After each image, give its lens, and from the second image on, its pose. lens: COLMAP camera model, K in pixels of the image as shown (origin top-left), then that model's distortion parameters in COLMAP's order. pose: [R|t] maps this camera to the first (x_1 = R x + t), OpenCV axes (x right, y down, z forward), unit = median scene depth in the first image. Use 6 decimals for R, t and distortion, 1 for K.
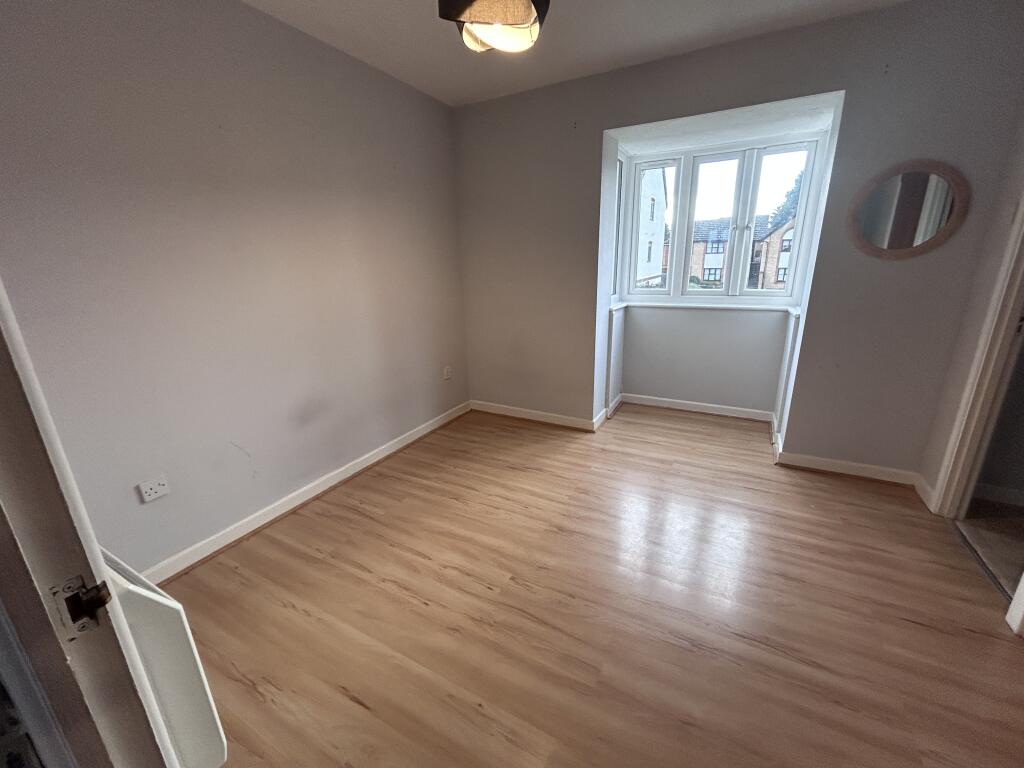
lens RADIAL K [[414.8, 0, 510.9], [0, 414.8, 385.1], [0, 0, 1]] dist [-0.000776, 0.000068]
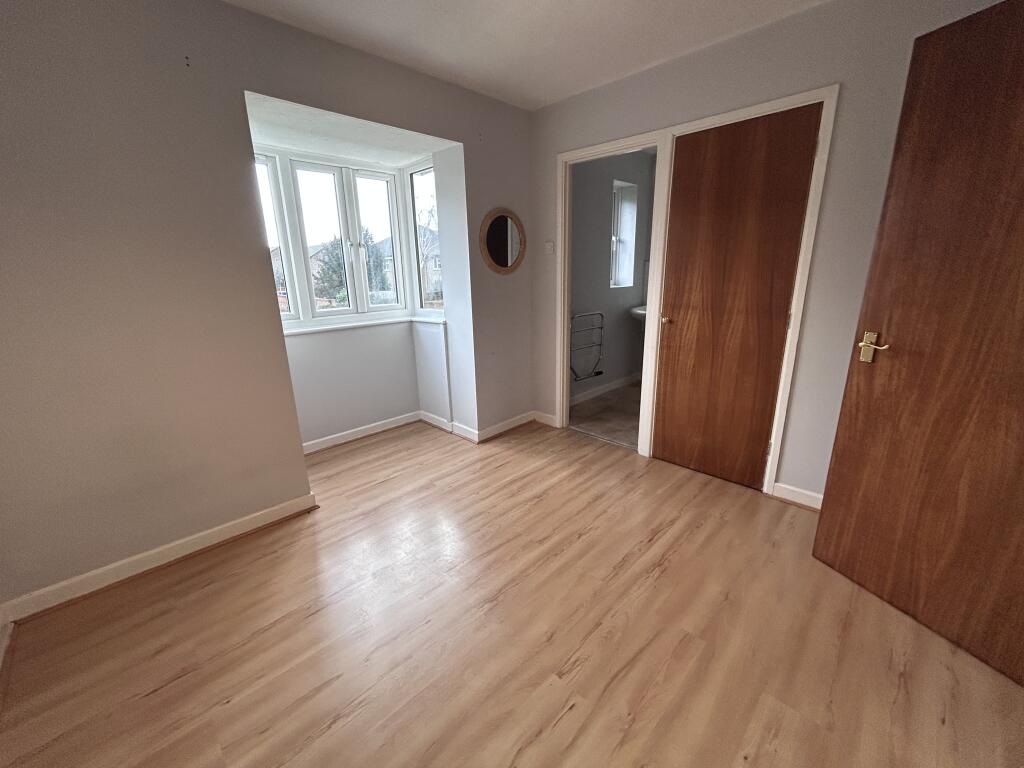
lens RADIAL K [[414.8, 0, 510.9], [0, 414.8, 385.1], [0, 0, 1]] dist [-0.000776, 0.000068]
pose [[0.284323, -0.239946, 0.928217, -0.414722], [0.293063, 0.943585, 0.154150, -0.128026], [-0.912839, 0.228197, 0.338602, 0.478306]]
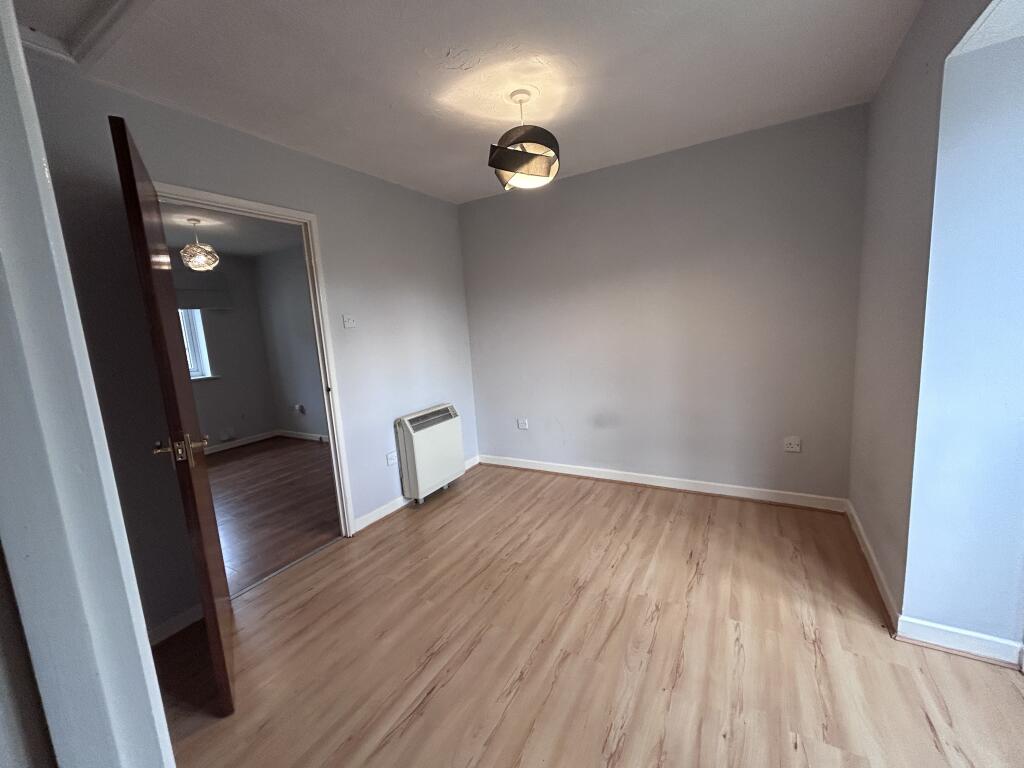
lens RADIAL K [[414.8, 0, 510.9], [0, 414.8, 385.1], [0, 0, 1]] dist [-0.000776, 0.000068]
pose [[-0.029995, 0.171994, -0.984641, 0.817244], [-0.227343, 0.958092, 0.174282, -0.202759], [0.973353, 0.229078, 0.010363, 0.574345]]
